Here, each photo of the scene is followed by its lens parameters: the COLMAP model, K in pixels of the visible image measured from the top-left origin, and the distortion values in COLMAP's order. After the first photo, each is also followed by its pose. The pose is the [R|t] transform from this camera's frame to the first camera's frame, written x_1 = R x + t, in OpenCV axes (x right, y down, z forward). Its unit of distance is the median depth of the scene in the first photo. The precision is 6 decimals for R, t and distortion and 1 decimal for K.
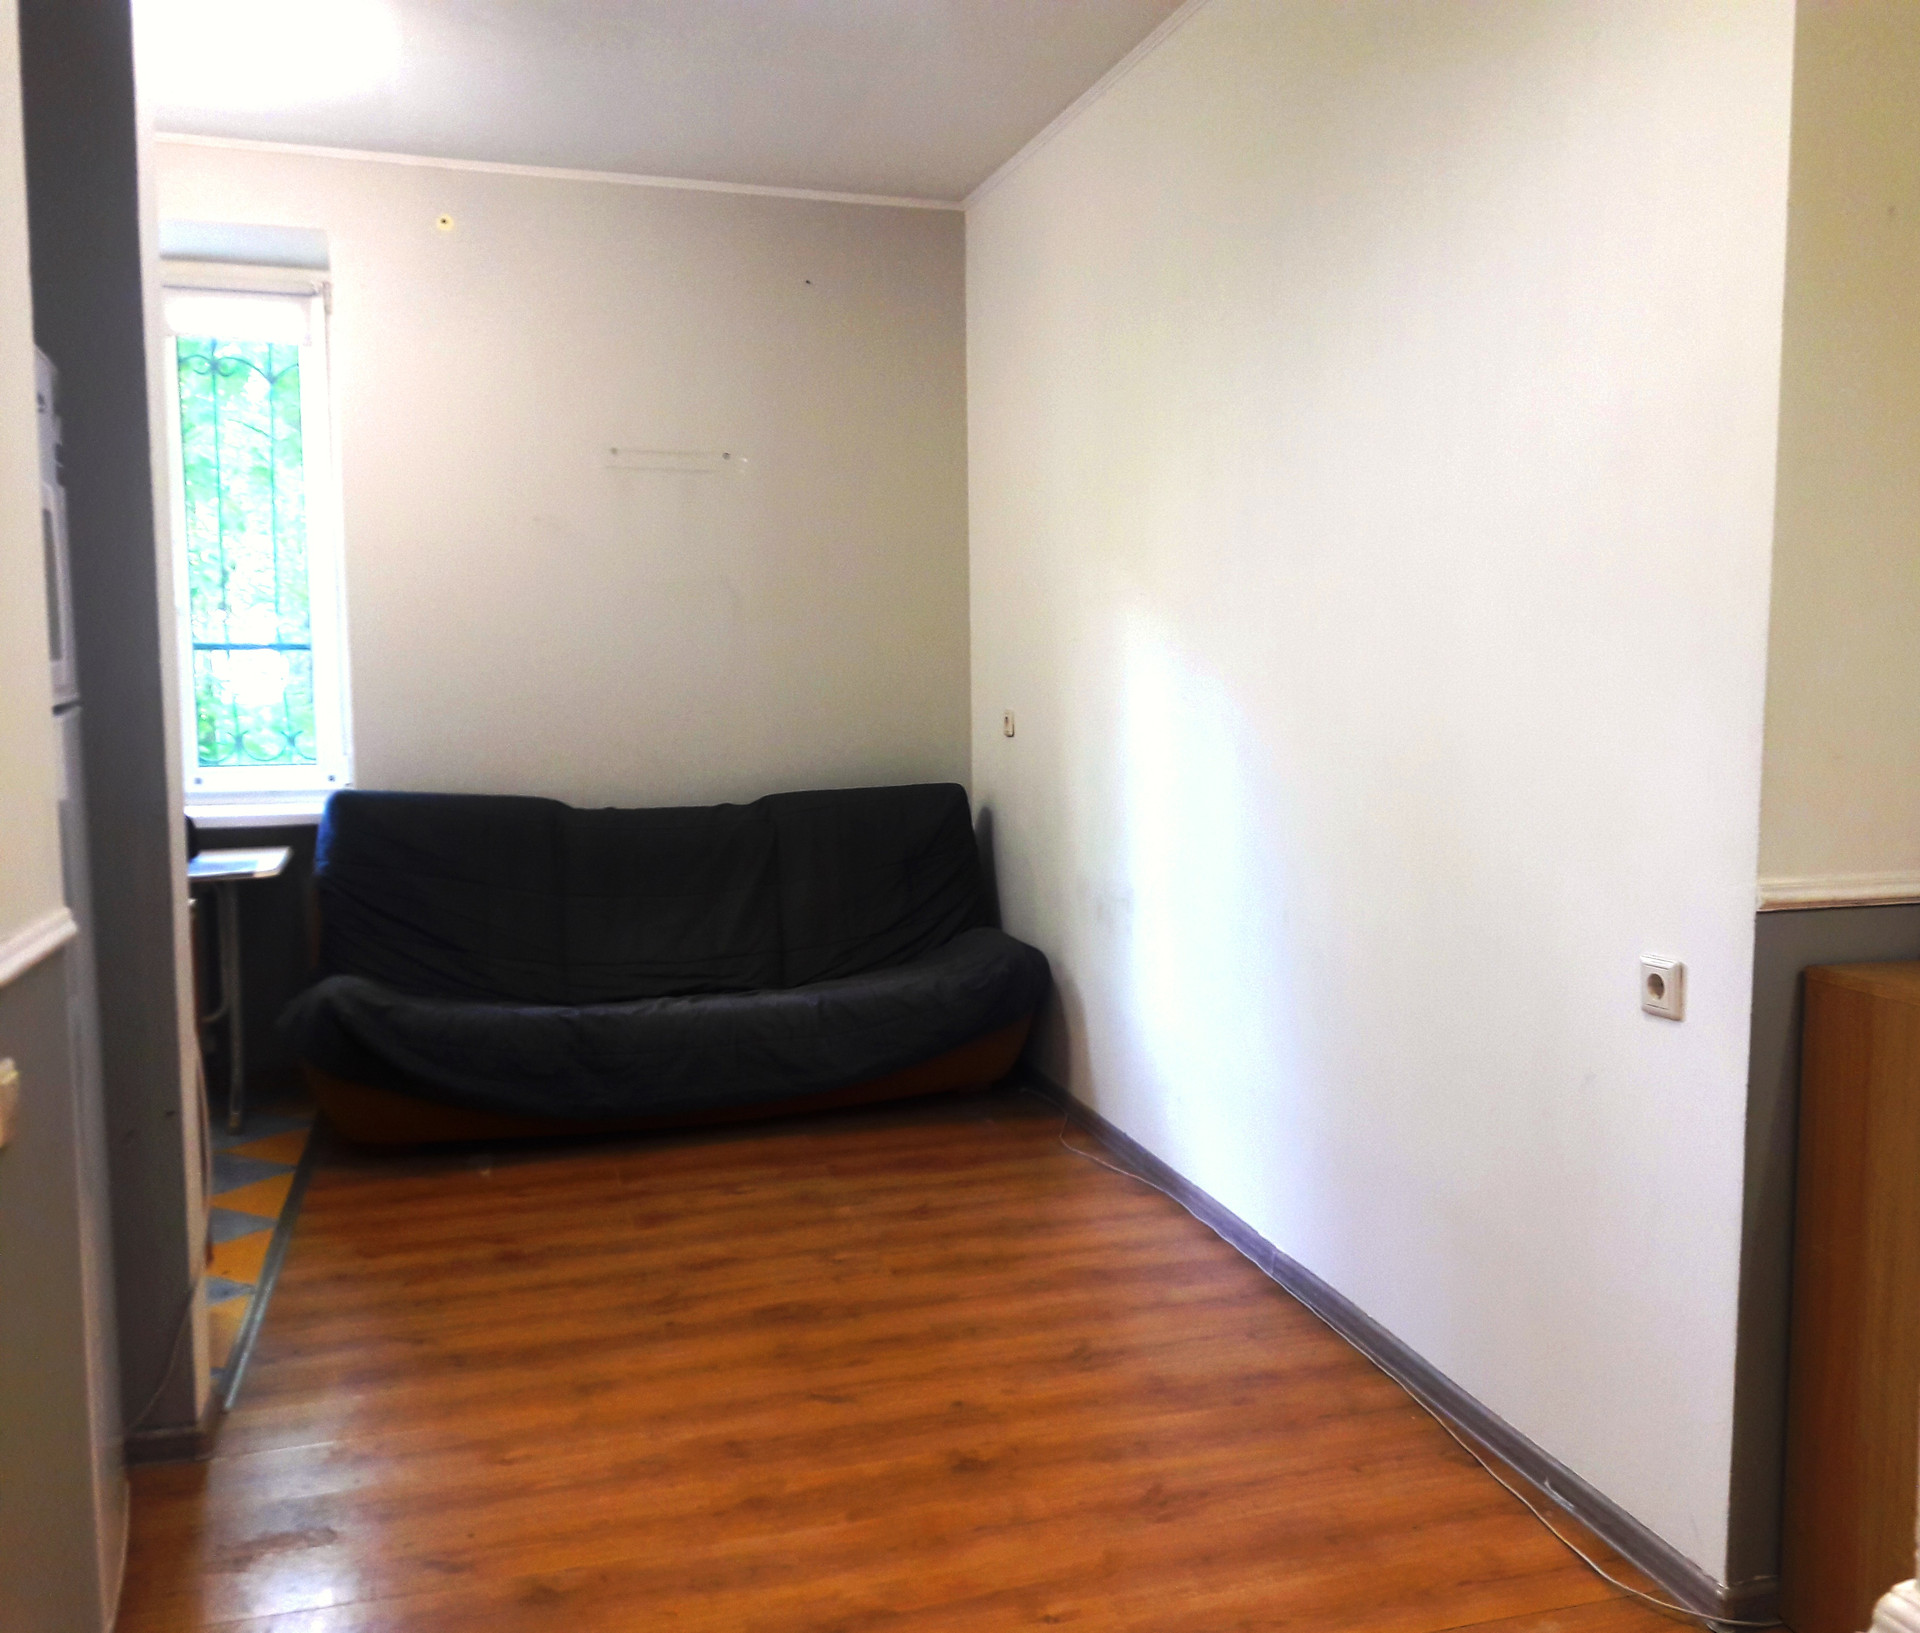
lens RADIAL K [[1732.6, 0, 1036.4], [0, 1732.6, 796.1], [0, 0, 1]] dist [0.053472, -0.104459]
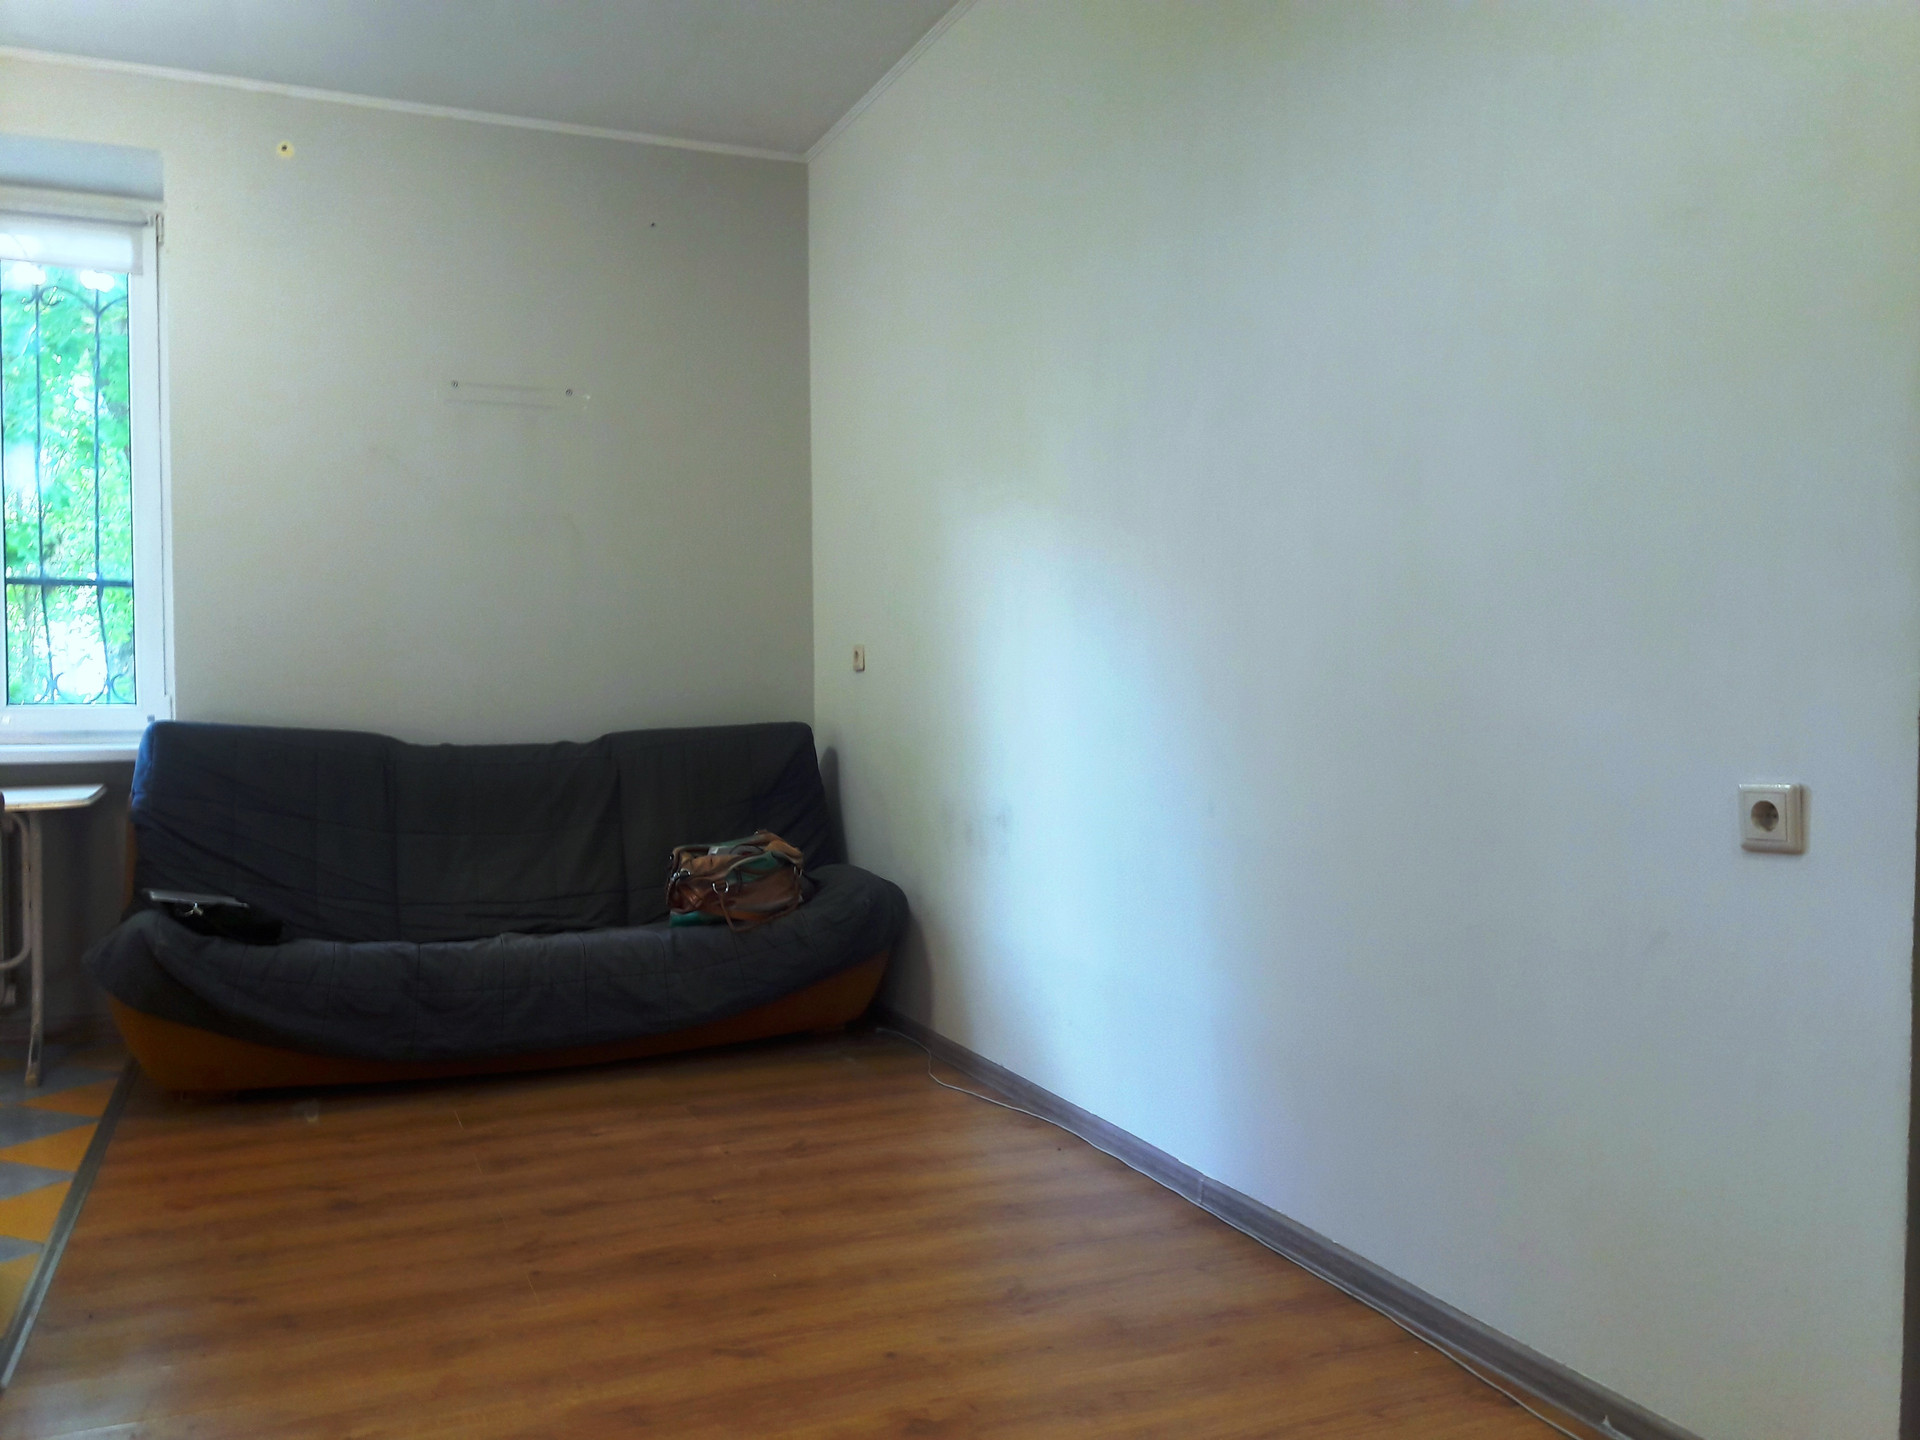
lens RADIAL K [[1549.5, 0, 917.3], [0, 1549.5, 708.9], [0, 0, 1]] dist [0.024941, -0.047532]
pose [[0.997188, -0.000511, 0.074935, -0.066320], [0.005514, 0.997766, -0.066585, 0.062878], [-0.074733, 0.066811, 0.994963, 0.164726]]
